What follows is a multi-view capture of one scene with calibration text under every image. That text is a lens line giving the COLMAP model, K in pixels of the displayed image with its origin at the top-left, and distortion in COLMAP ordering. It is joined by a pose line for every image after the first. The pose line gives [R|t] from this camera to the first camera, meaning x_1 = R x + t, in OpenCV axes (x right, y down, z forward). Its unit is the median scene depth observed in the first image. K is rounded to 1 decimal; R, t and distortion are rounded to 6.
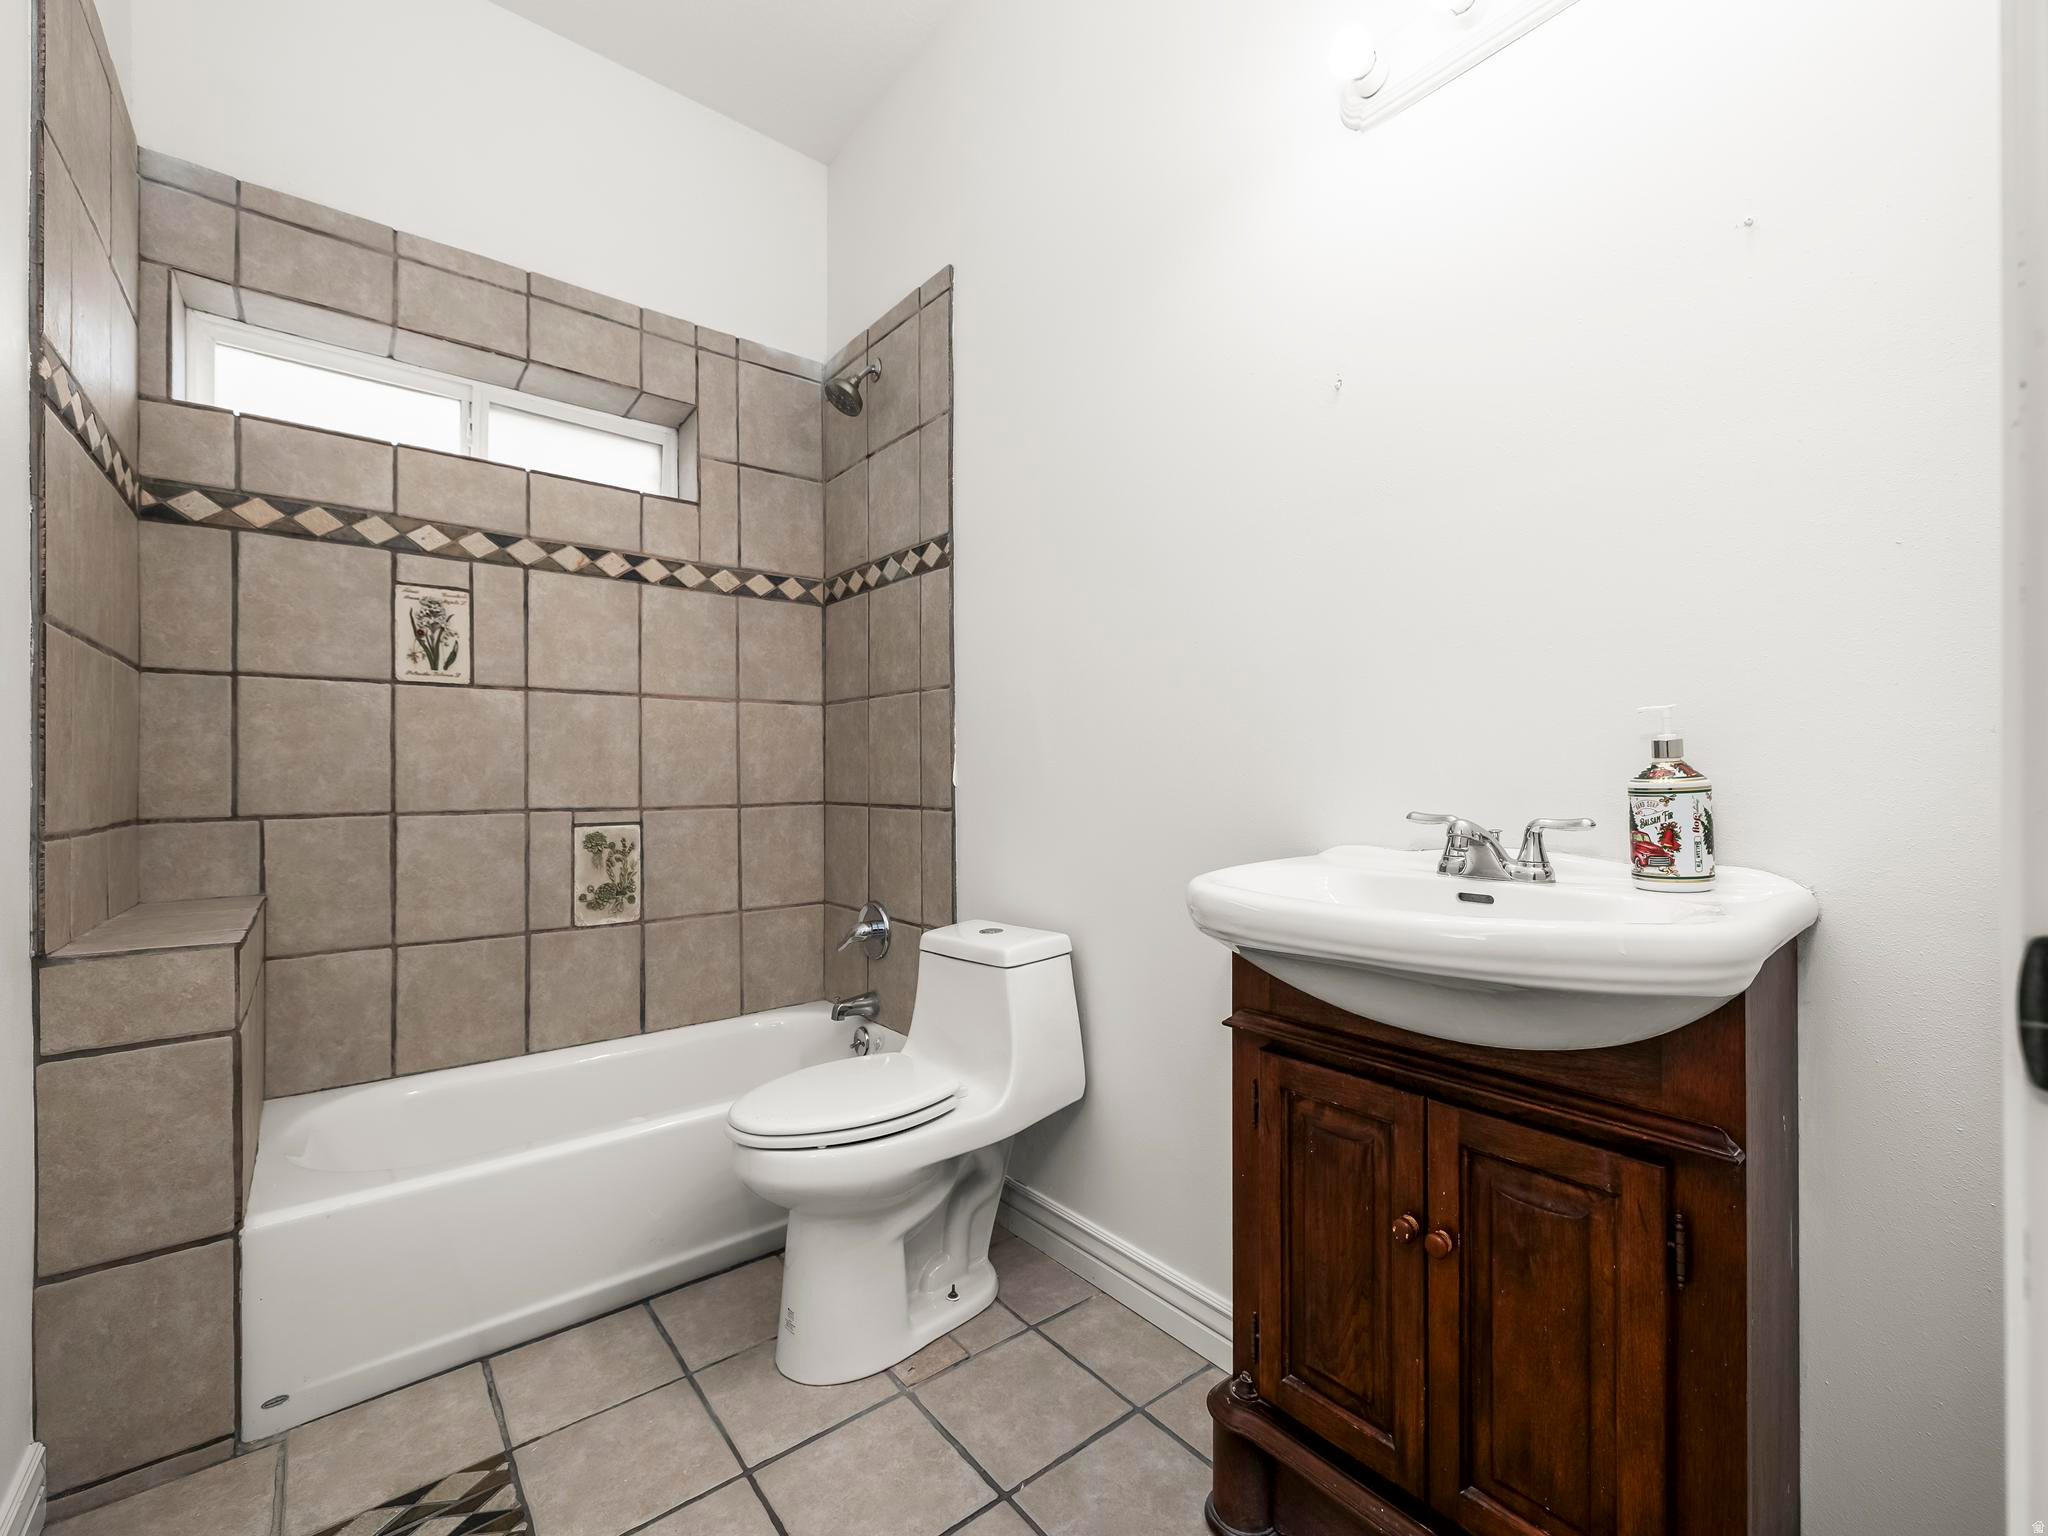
lens RADIAL K [[864.9, 0, 1025.1], [0, 864.9, 773.9], [0, 0, 1]] dist [-0.001448, 0.001017]
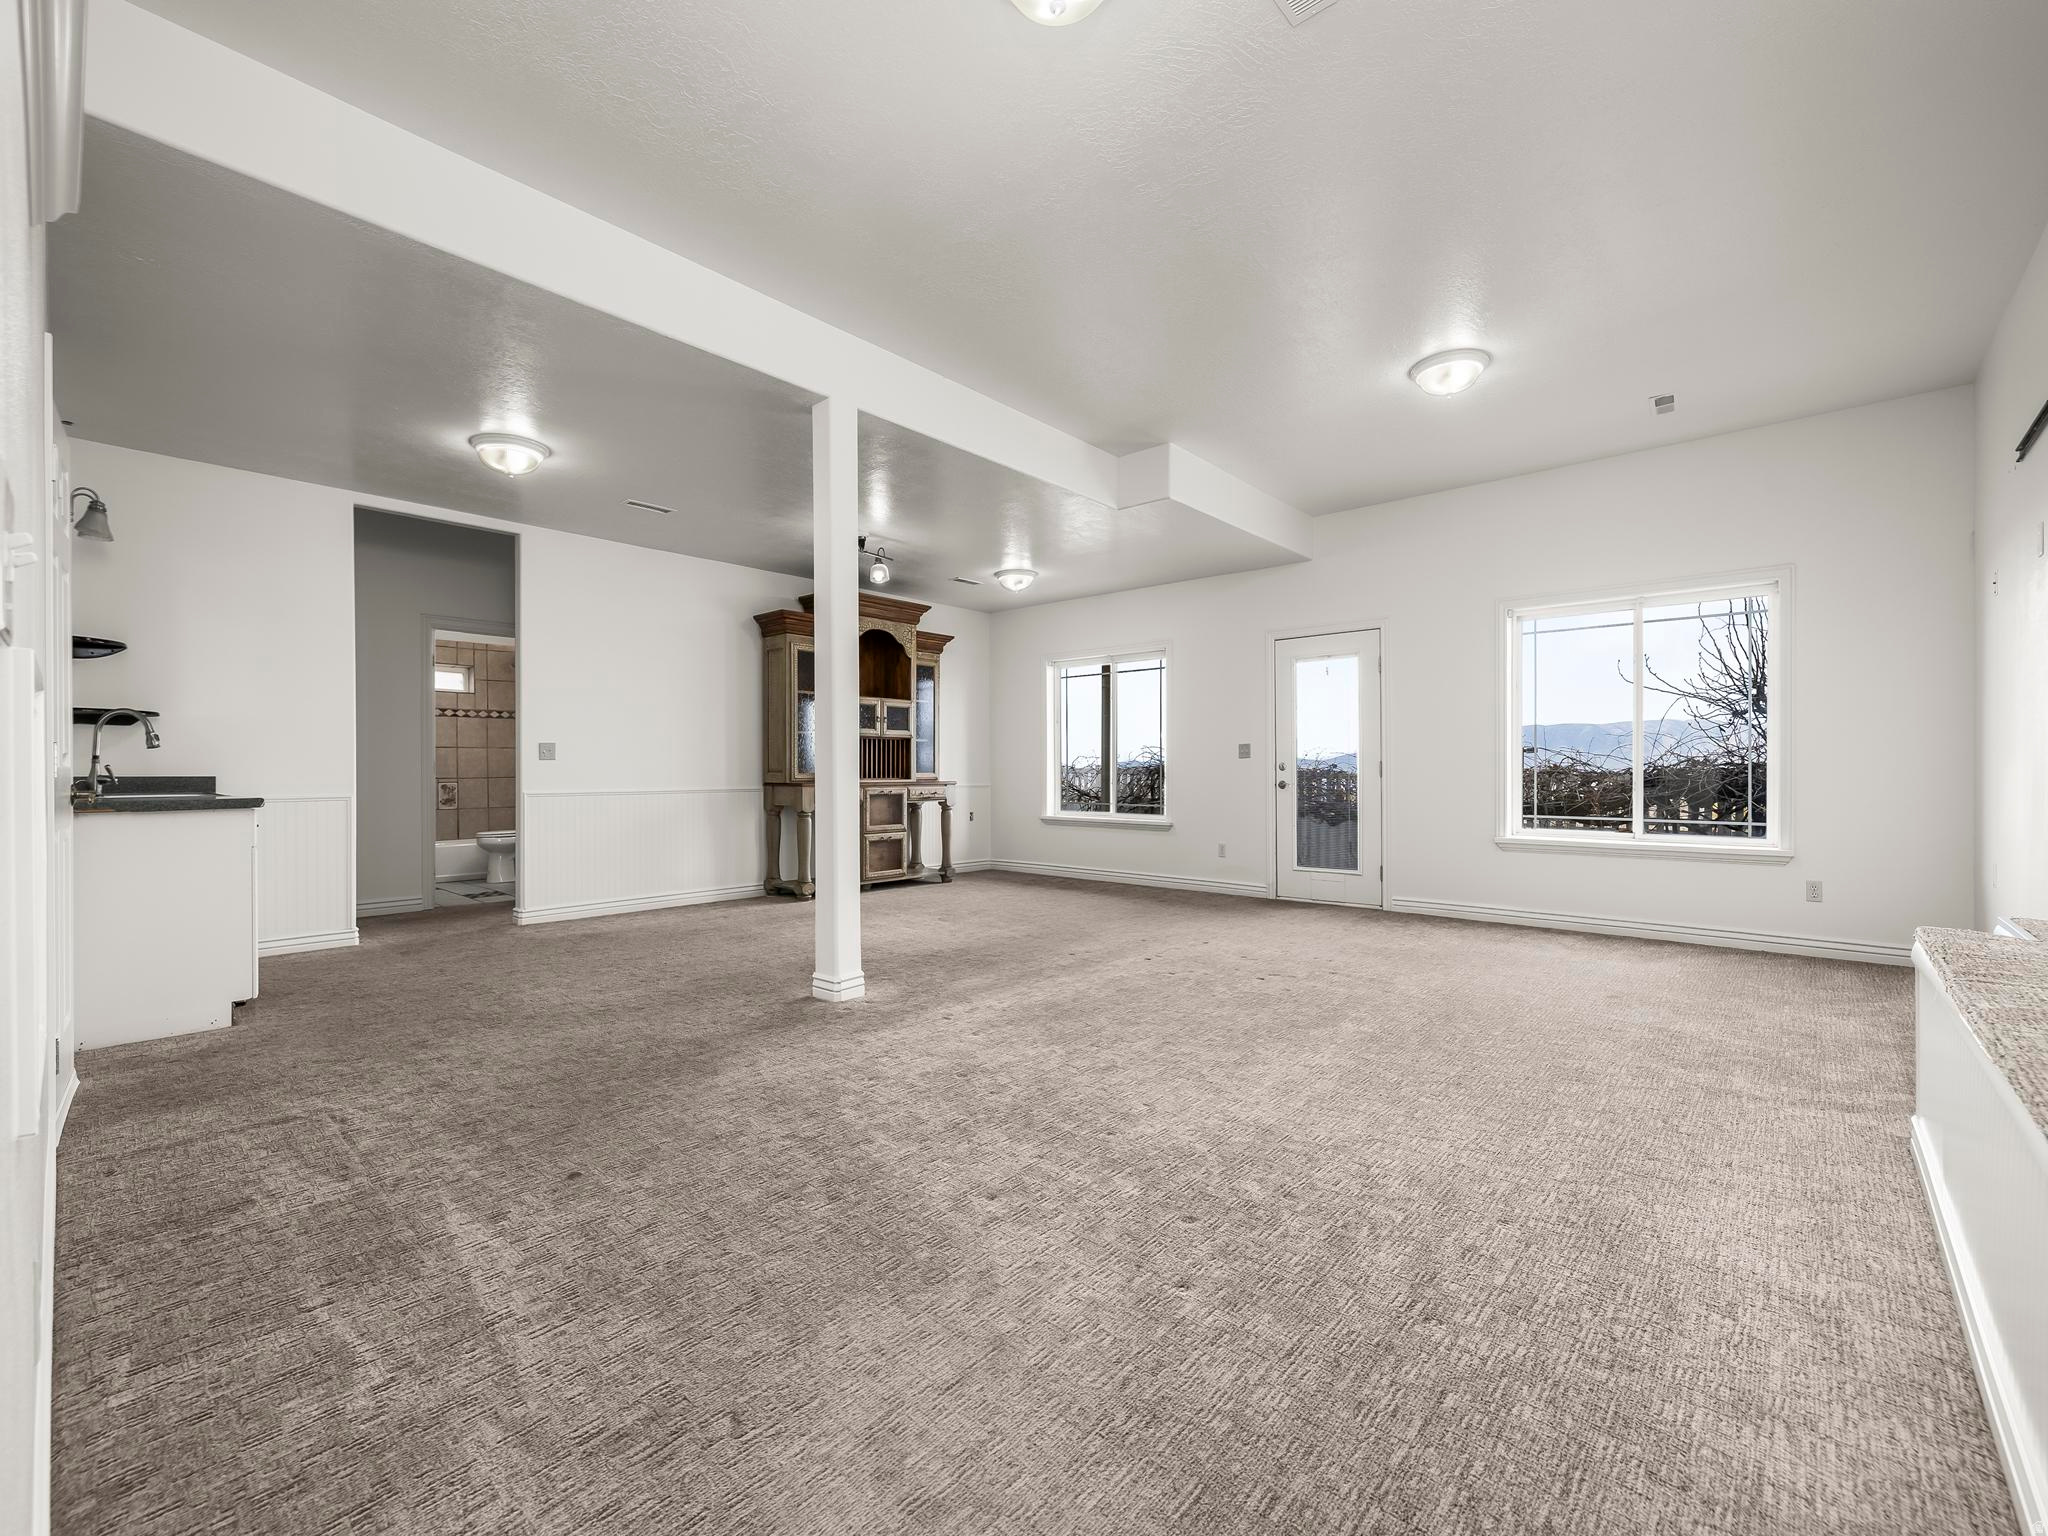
lens RADIAL K [[864.9, 0, 1022.2], [0, 864.9, 769.5], [0, 0, 1]] dist [-0.001448, 0.001017]
pose [[0.986579, -0.001621, 0.163274, 1.286976], [0.000751, 0.999985, 0.005389, -0.014770], [-0.163280, -0.005194, 0.986566, -2.932929]]
